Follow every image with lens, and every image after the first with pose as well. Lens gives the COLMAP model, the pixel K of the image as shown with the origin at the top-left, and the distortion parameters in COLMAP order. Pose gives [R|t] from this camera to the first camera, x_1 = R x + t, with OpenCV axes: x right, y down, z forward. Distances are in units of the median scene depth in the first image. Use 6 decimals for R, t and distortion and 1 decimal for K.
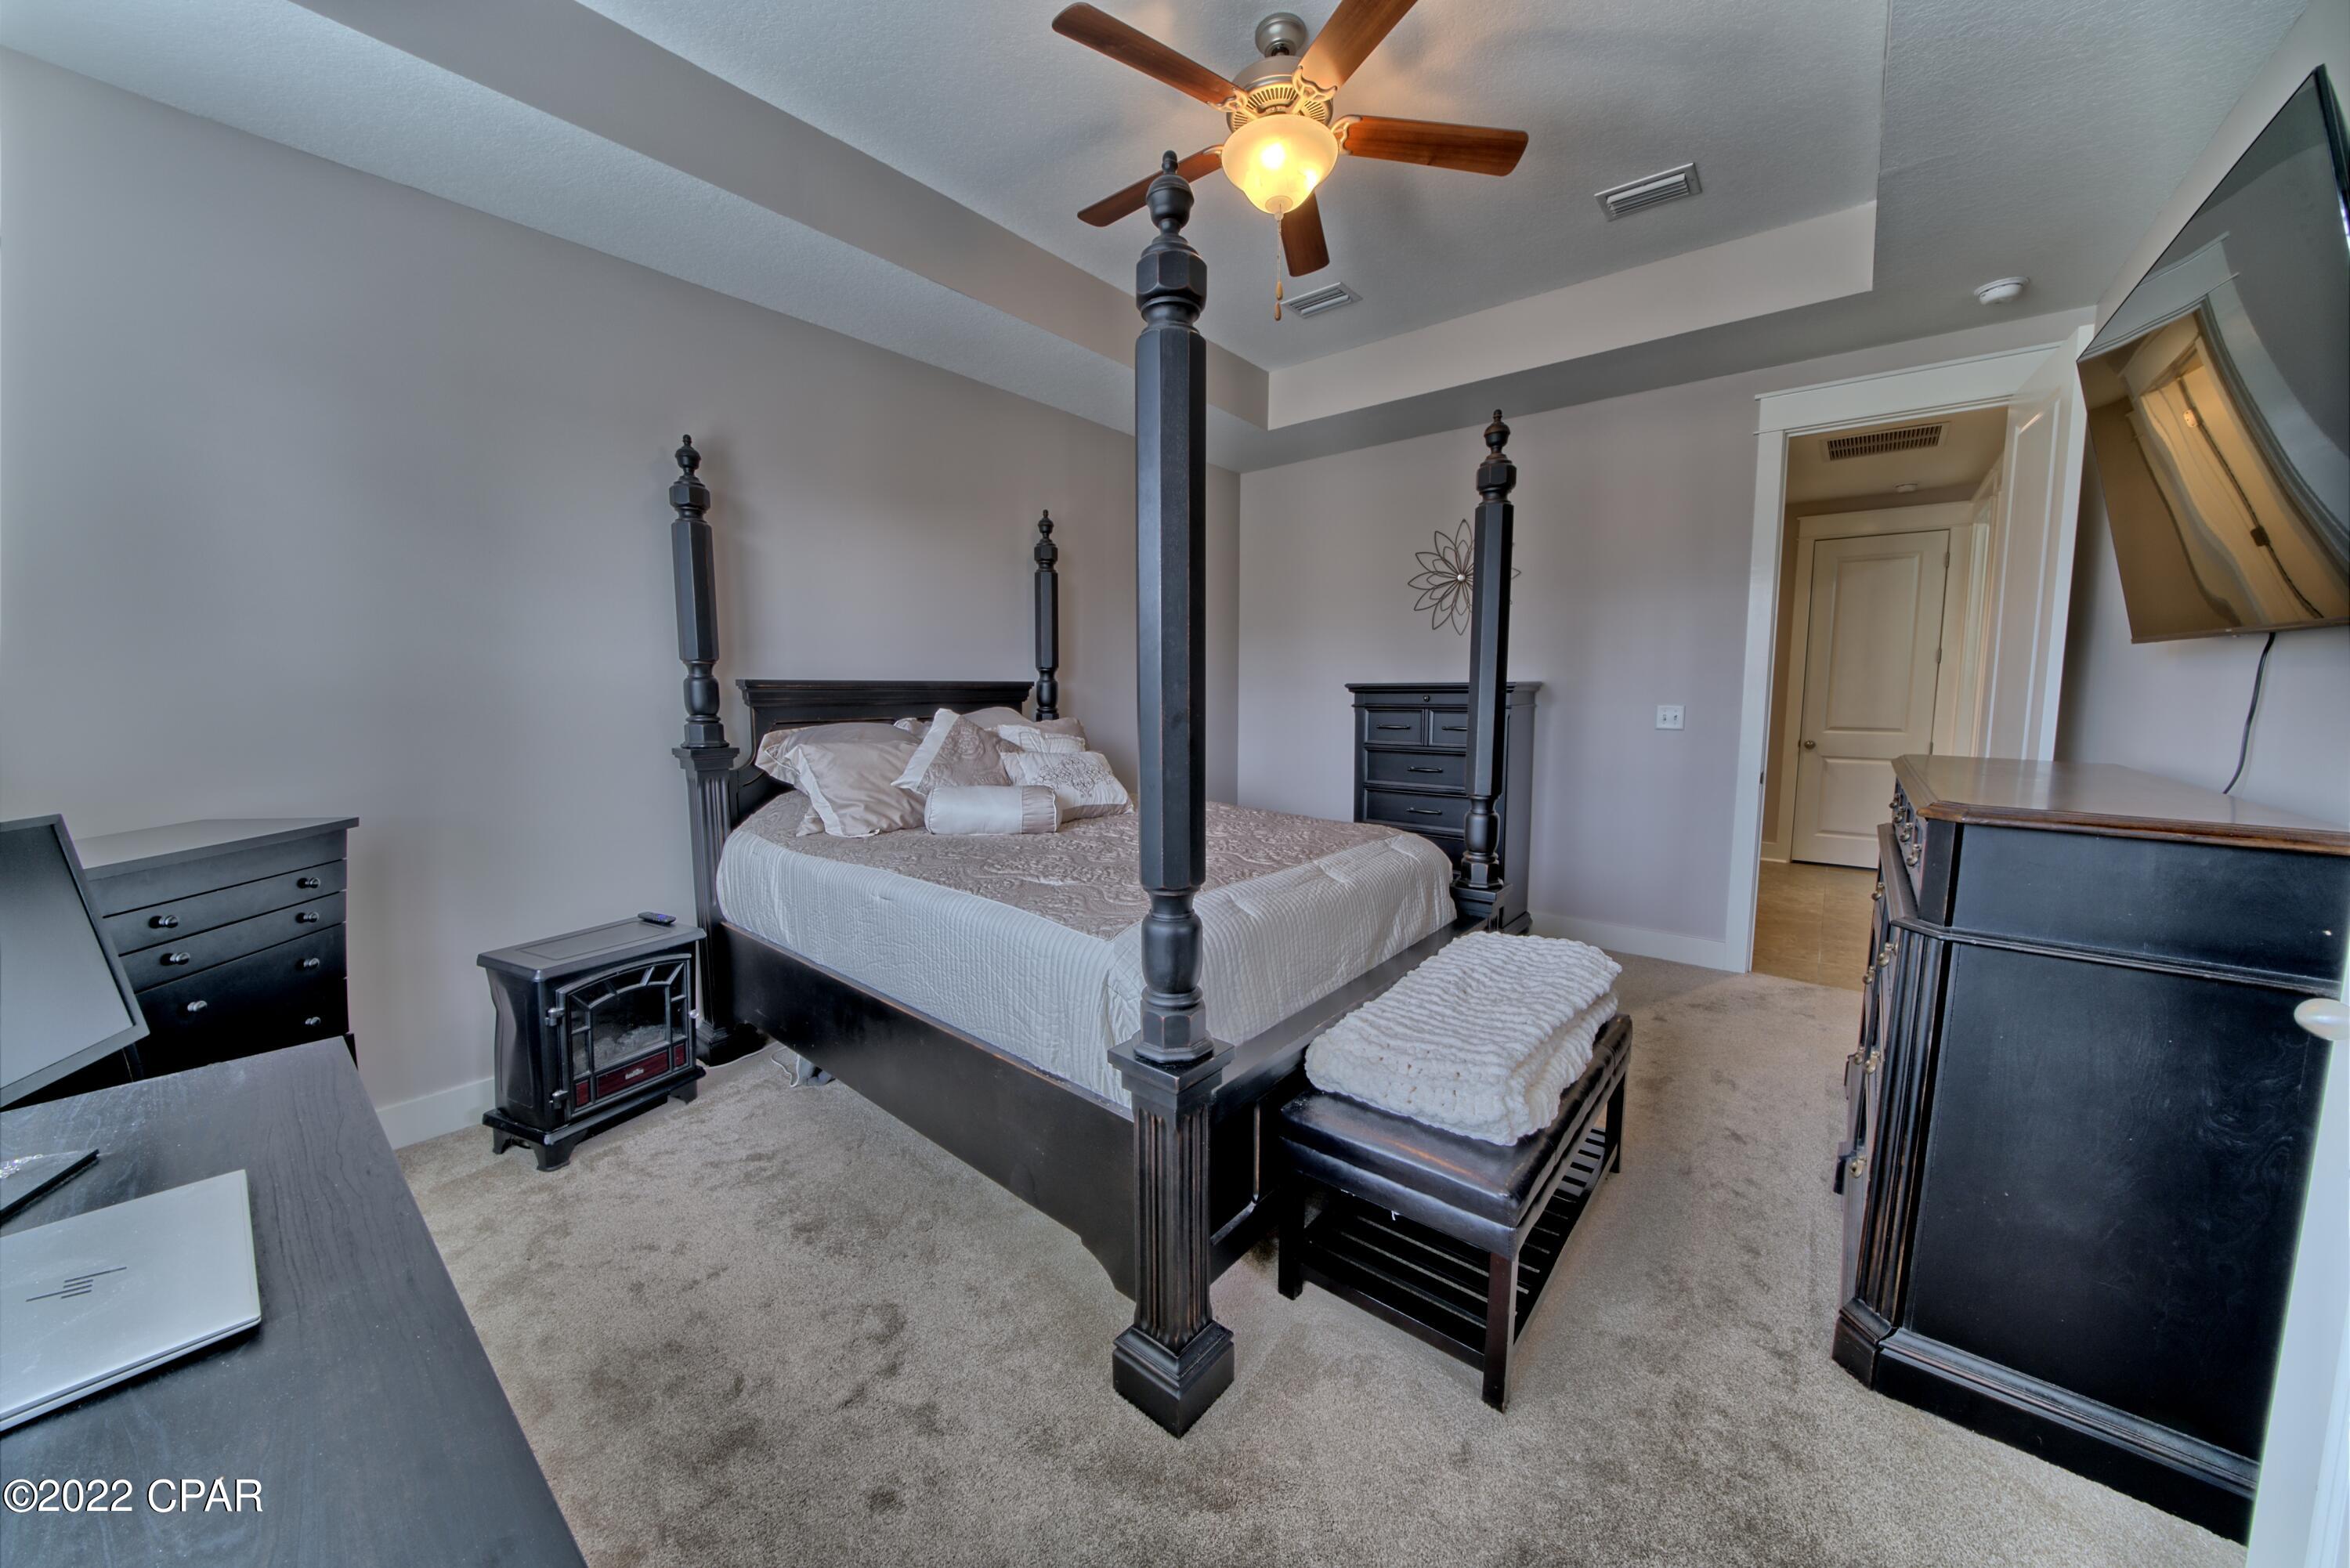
lens RADIAL K [[813.6, 0, 1183.8], [0, 813.6, 776.6], [0, 0, 1]] dist [-0.022825, 0.001459]
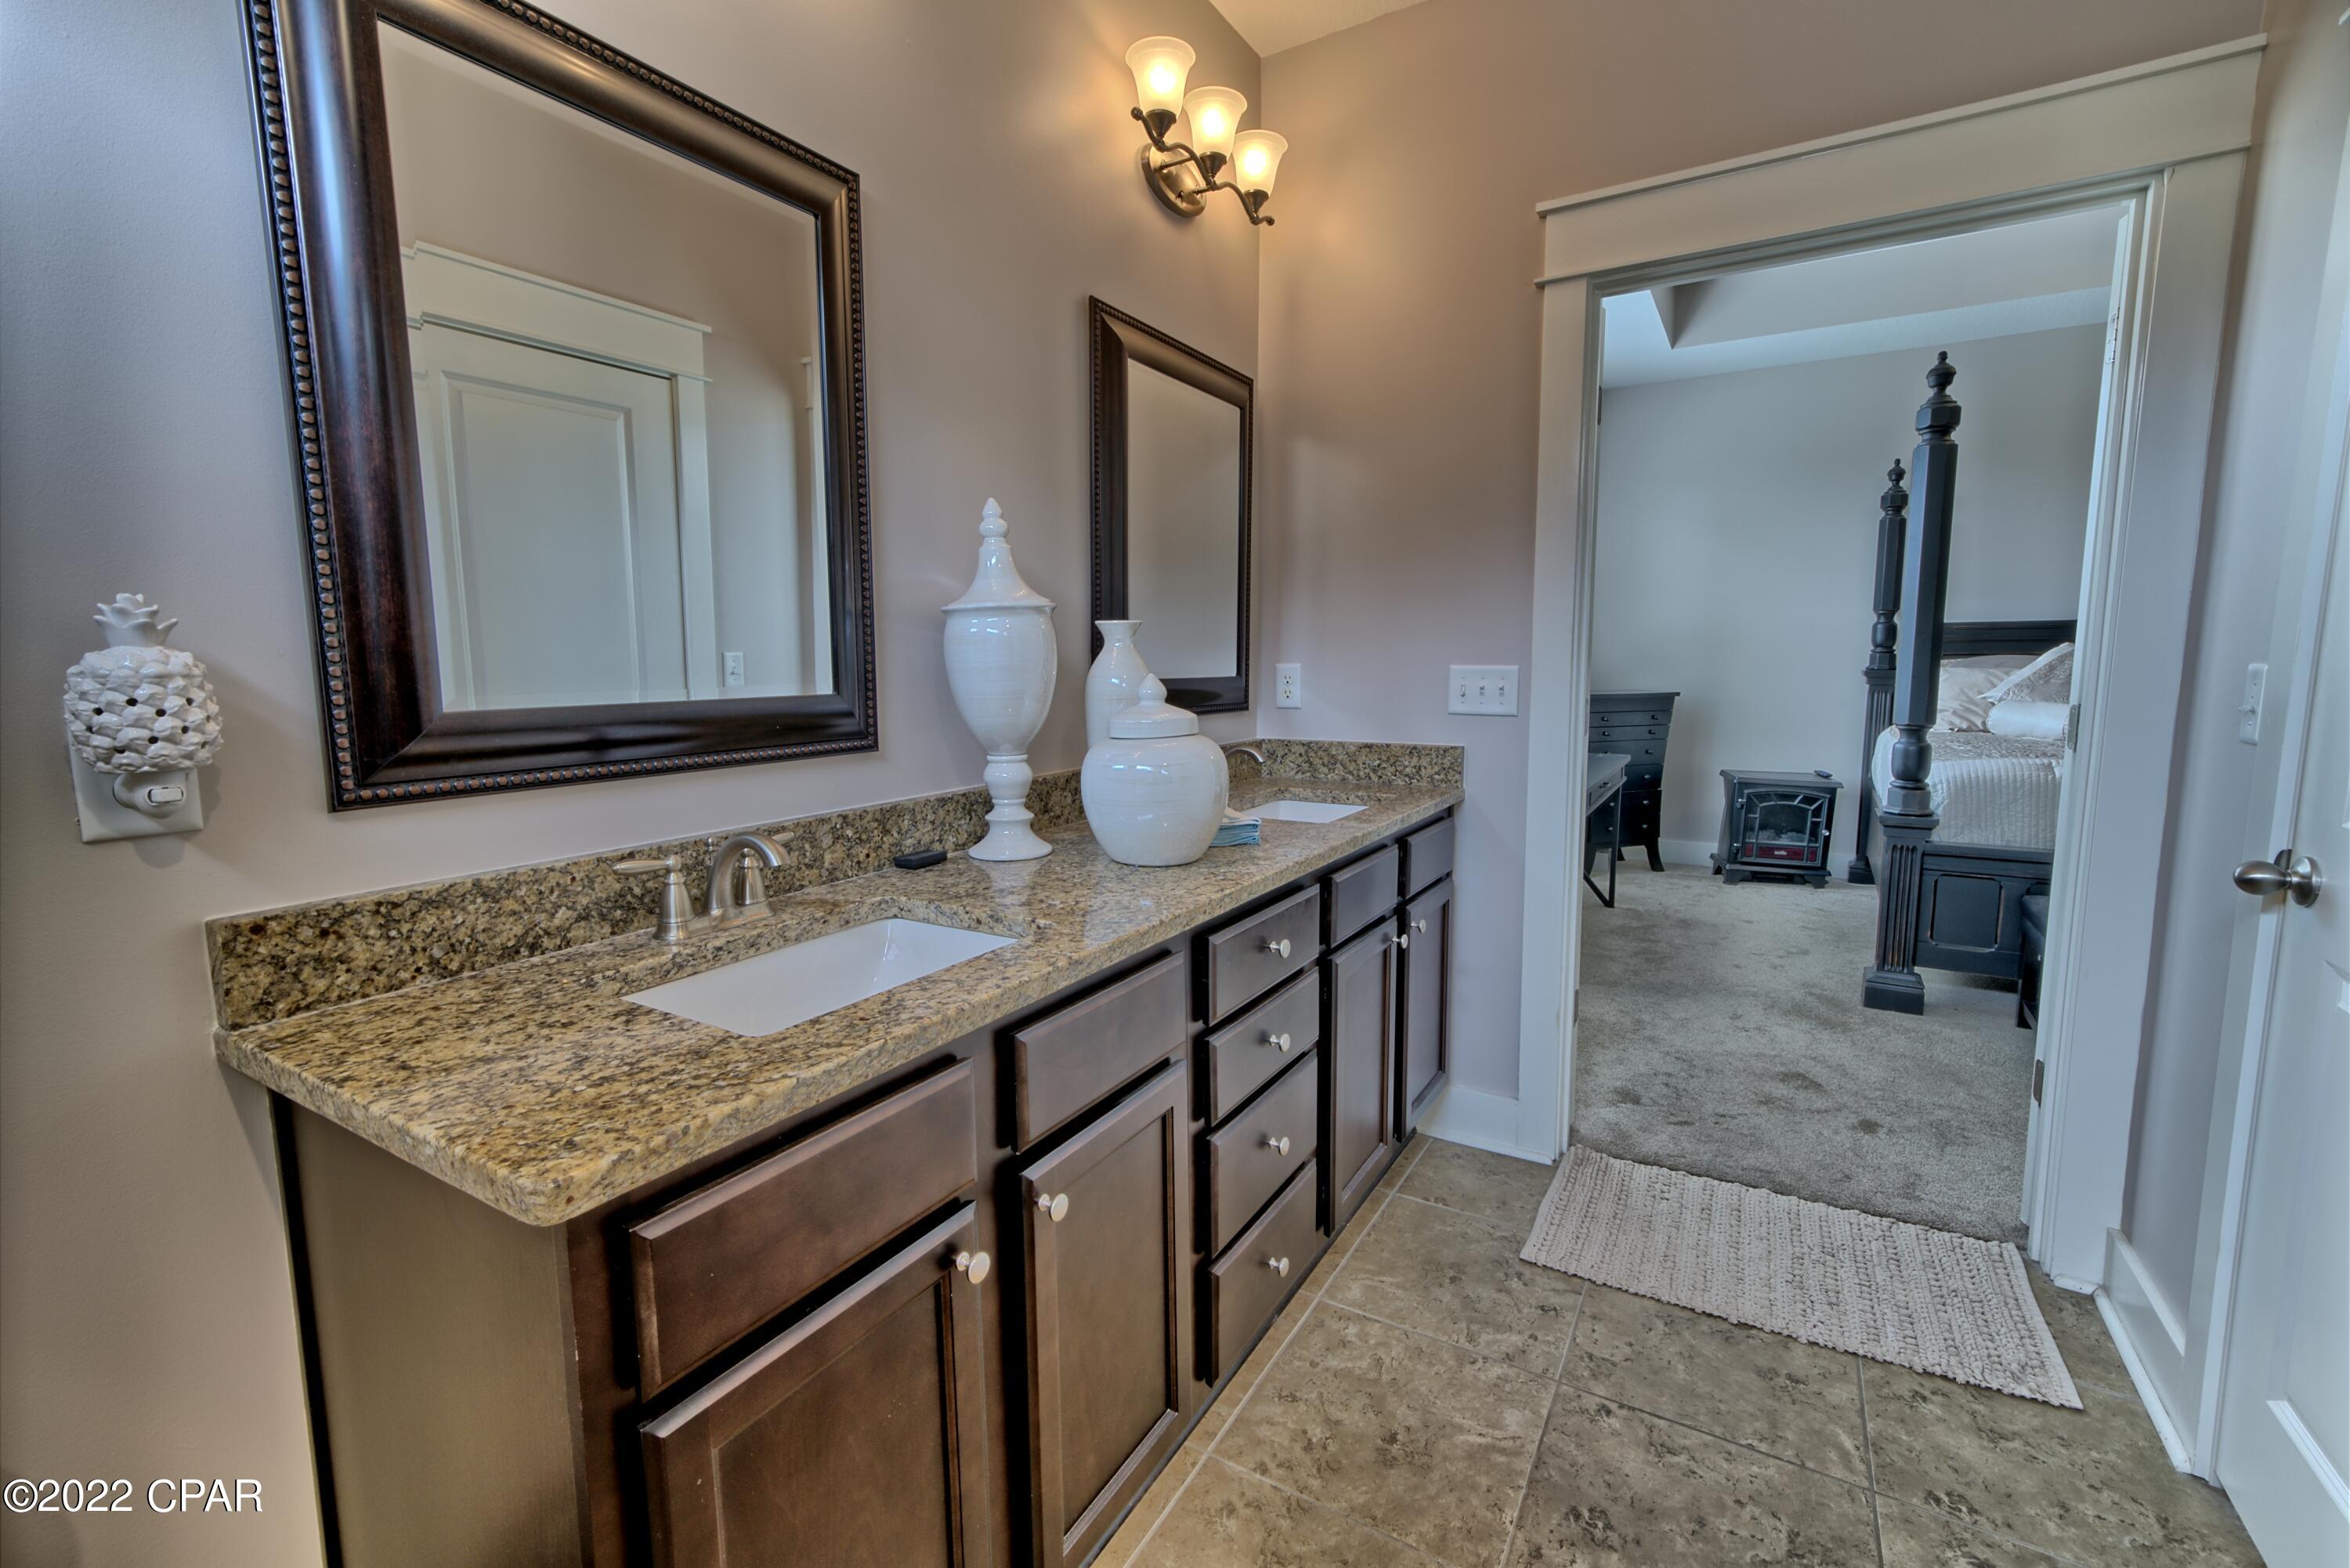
lens RADIAL K [[1000.5, 0, 1172.5], [0, 1000.5, 762.8], [0, 0, 1]] dist [0.002239, 0.000193]
pose [[0.145962, 0.109188, -0.983246, 1.109023], [-0.103280, 0.990141, 0.094622, 0.099211], [0.983884, 0.087738, 0.155800, -0.578759]]
